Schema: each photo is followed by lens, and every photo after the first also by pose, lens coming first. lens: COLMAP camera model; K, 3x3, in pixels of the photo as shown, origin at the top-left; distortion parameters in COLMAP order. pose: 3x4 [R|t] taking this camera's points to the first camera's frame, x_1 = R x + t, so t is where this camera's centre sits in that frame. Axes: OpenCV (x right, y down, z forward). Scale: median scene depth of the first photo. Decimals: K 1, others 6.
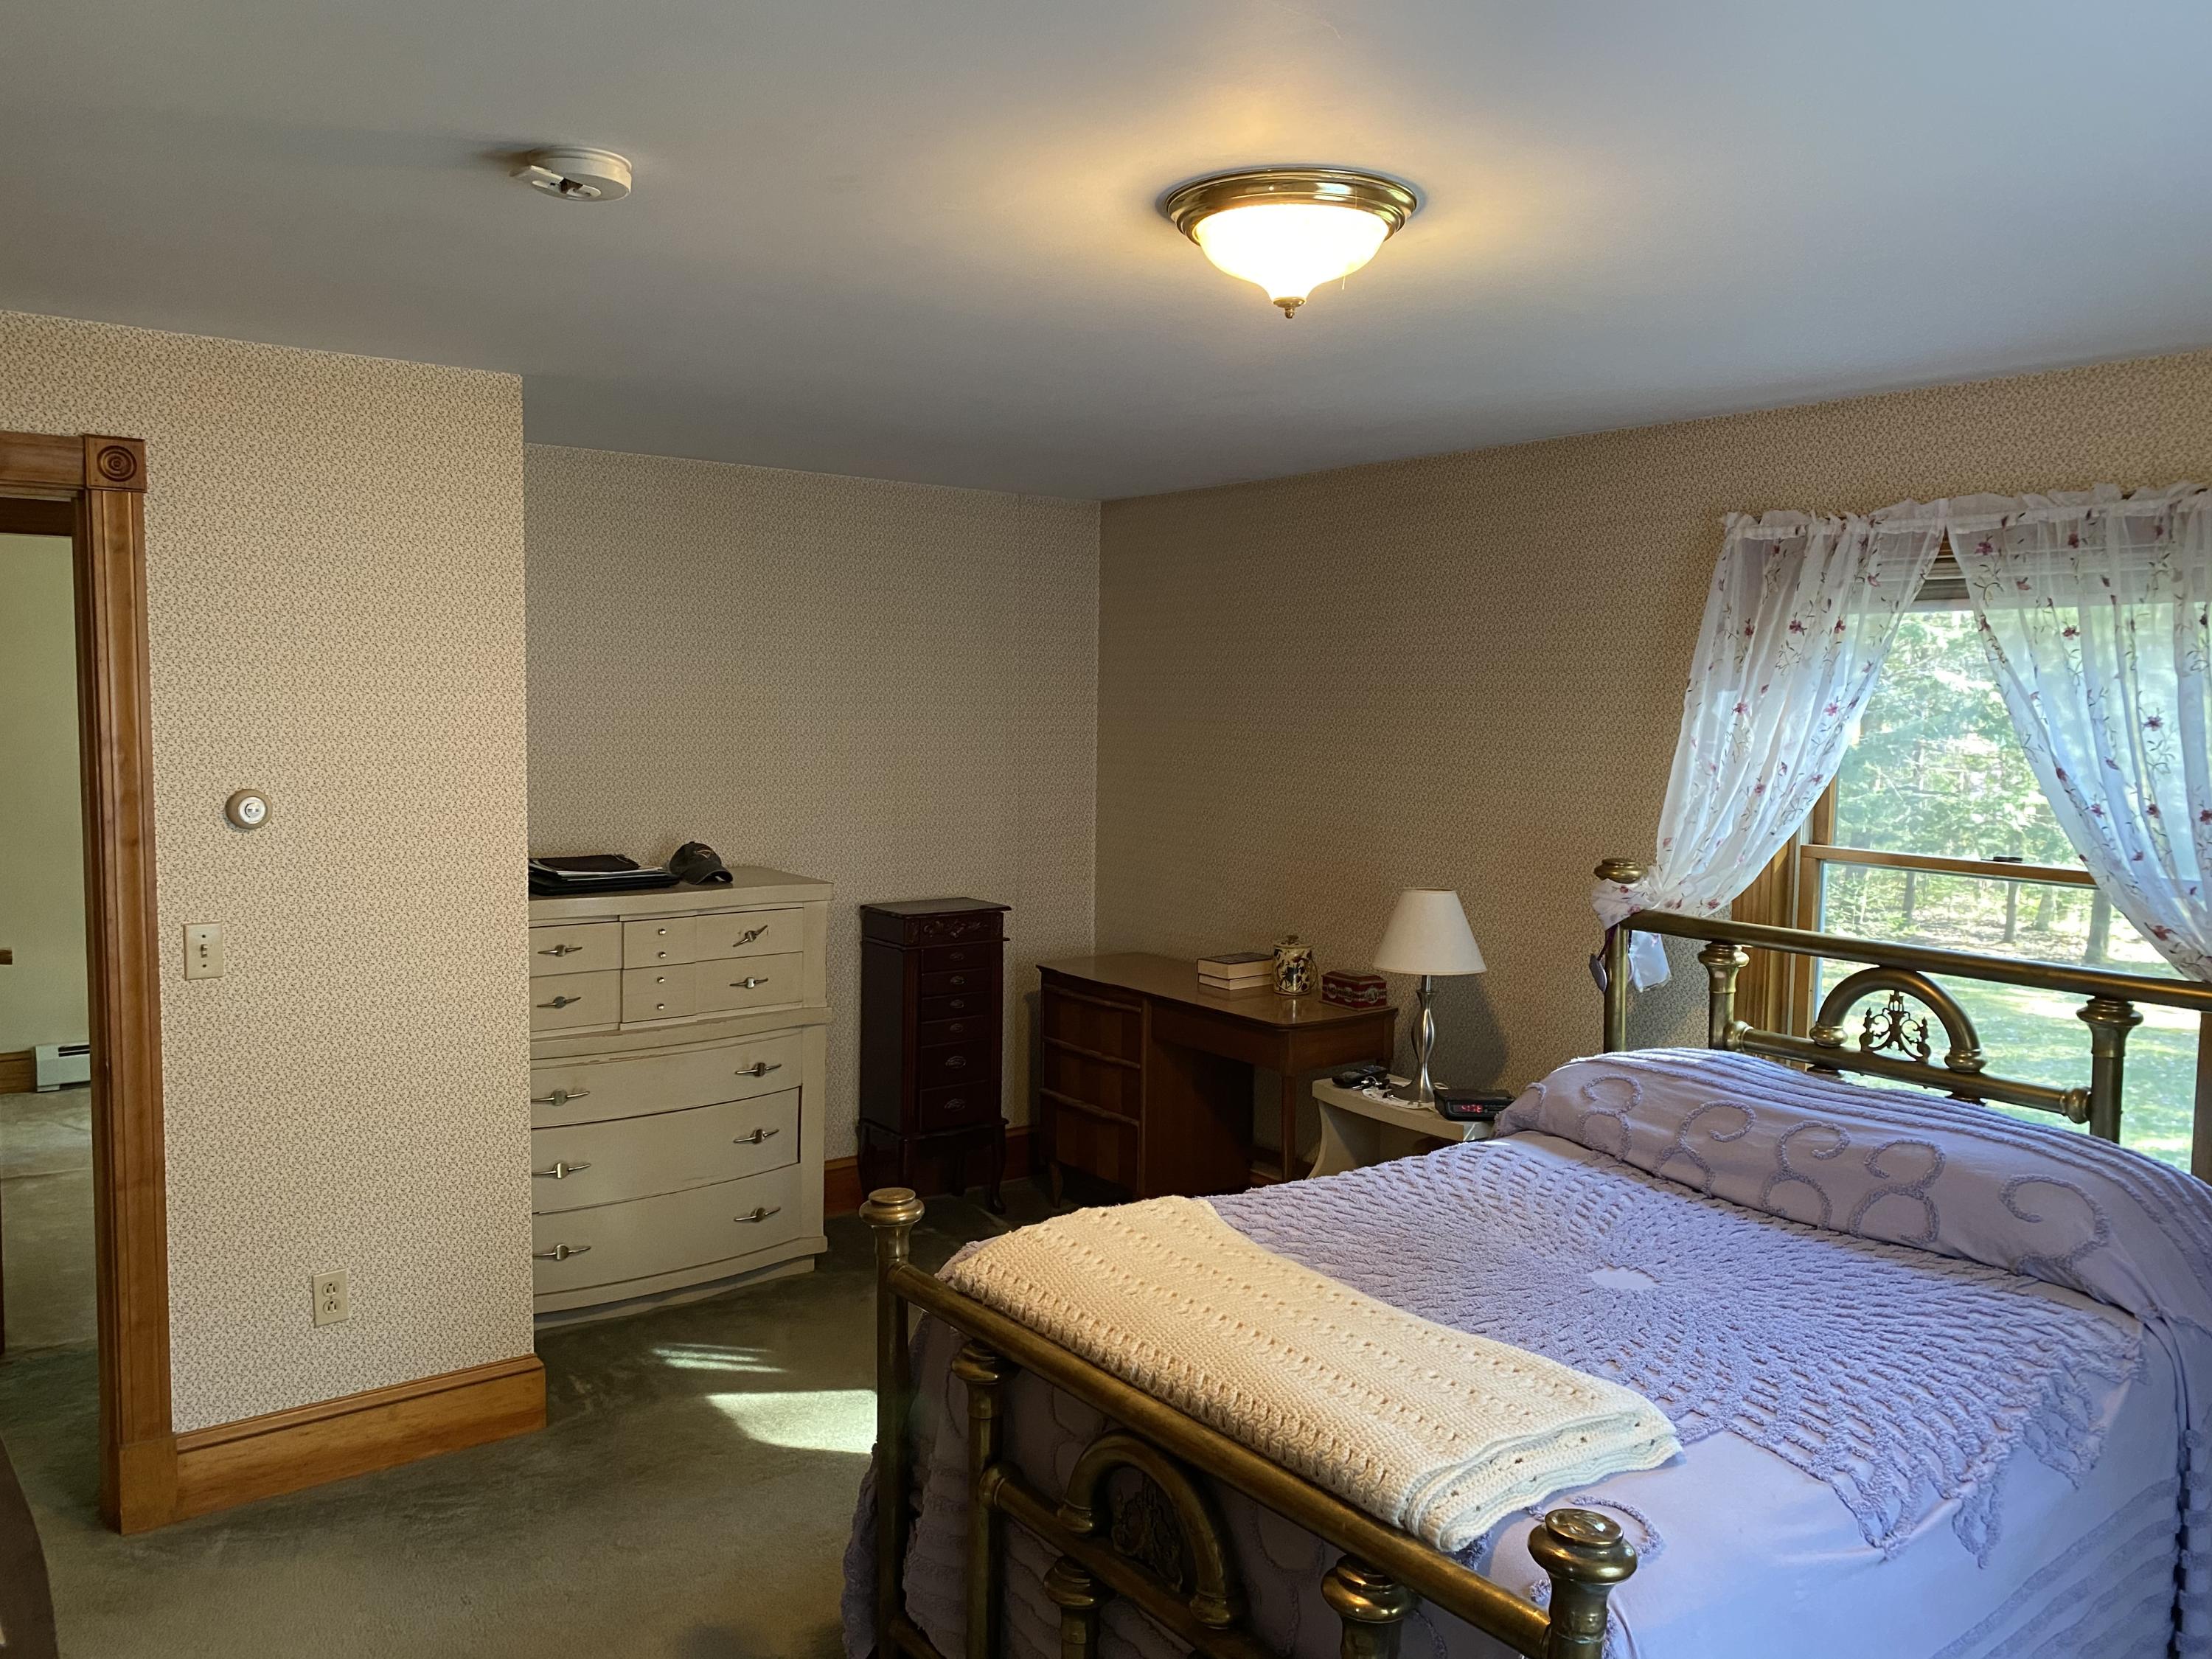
lens RADIAL K [[1684.3, 0, 1092.1], [0, 1684.3, 825.5], [0, 0, 1]] dist [0.057910, -0.047770]
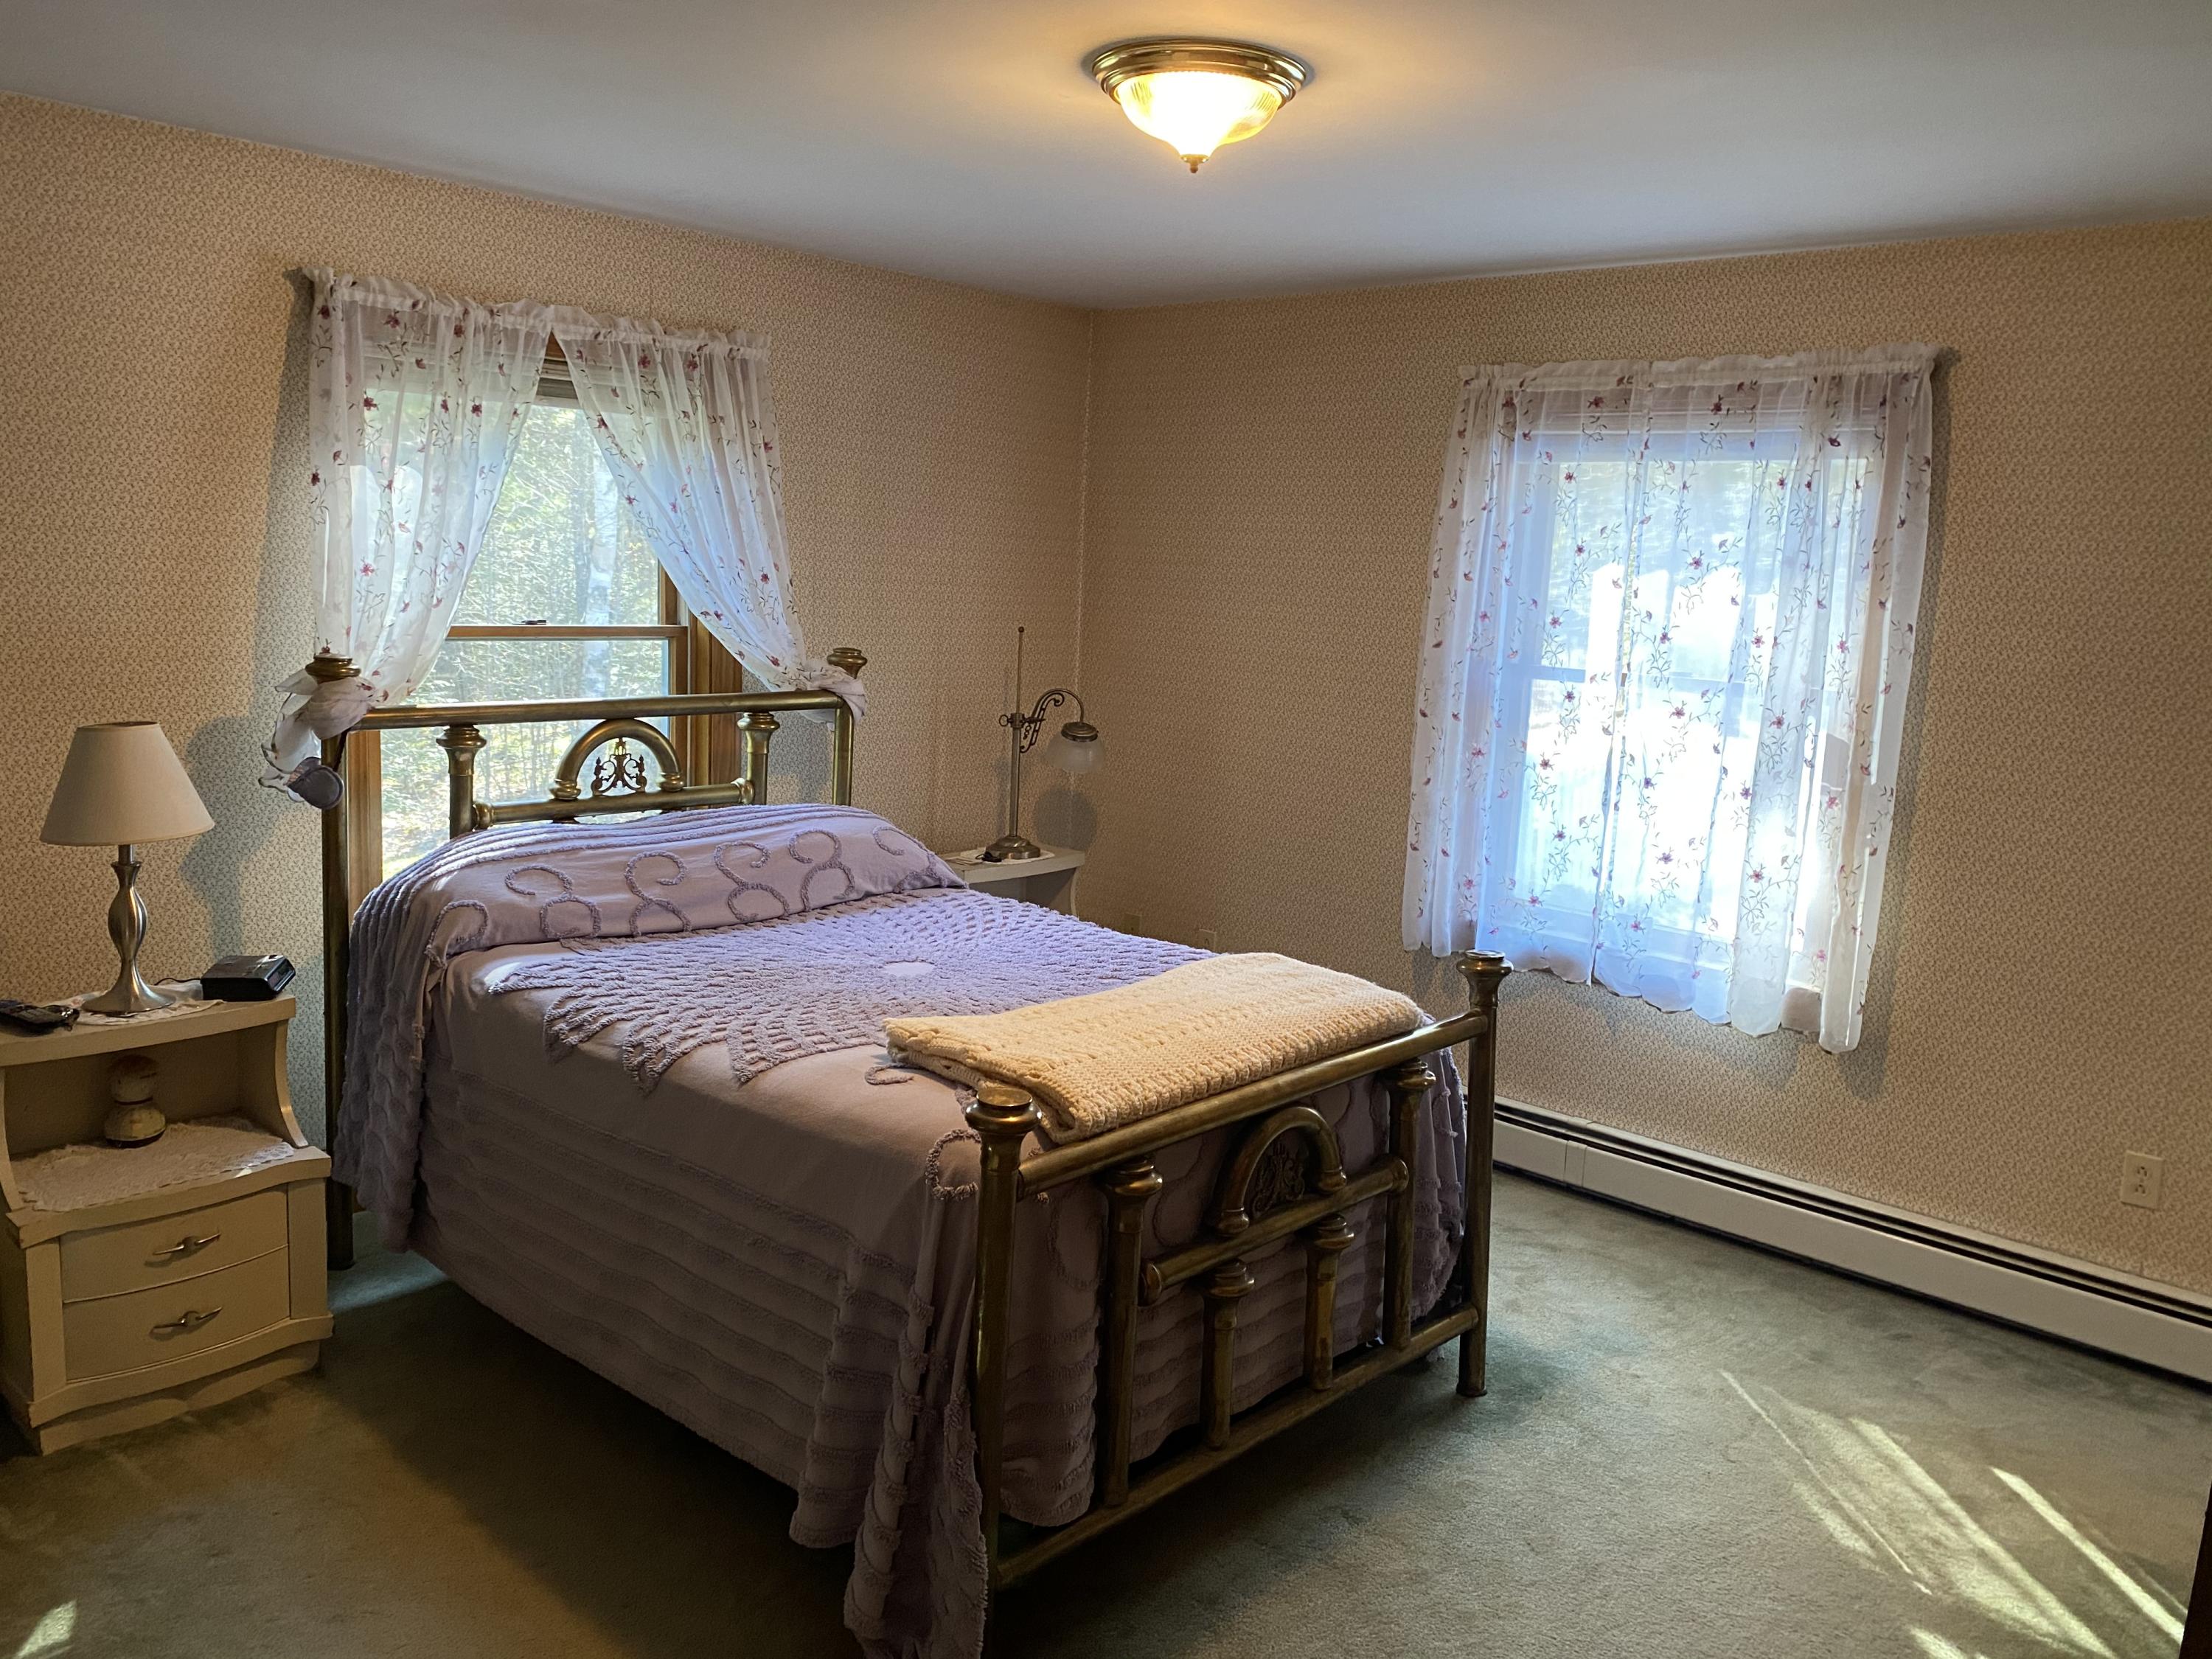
lens RADIAL K [[1684.3, 0, 1090.4], [0, 1684.3, 821.7], [0, 0, 1]] dist [0.057910, -0.047770]
pose [[-0.158584, -0.180228, 0.970757, -0.726725], [0.037699, 0.981376, 0.188359, -0.054473], [-0.986626, 0.066467, -0.148836, 0.850651]]
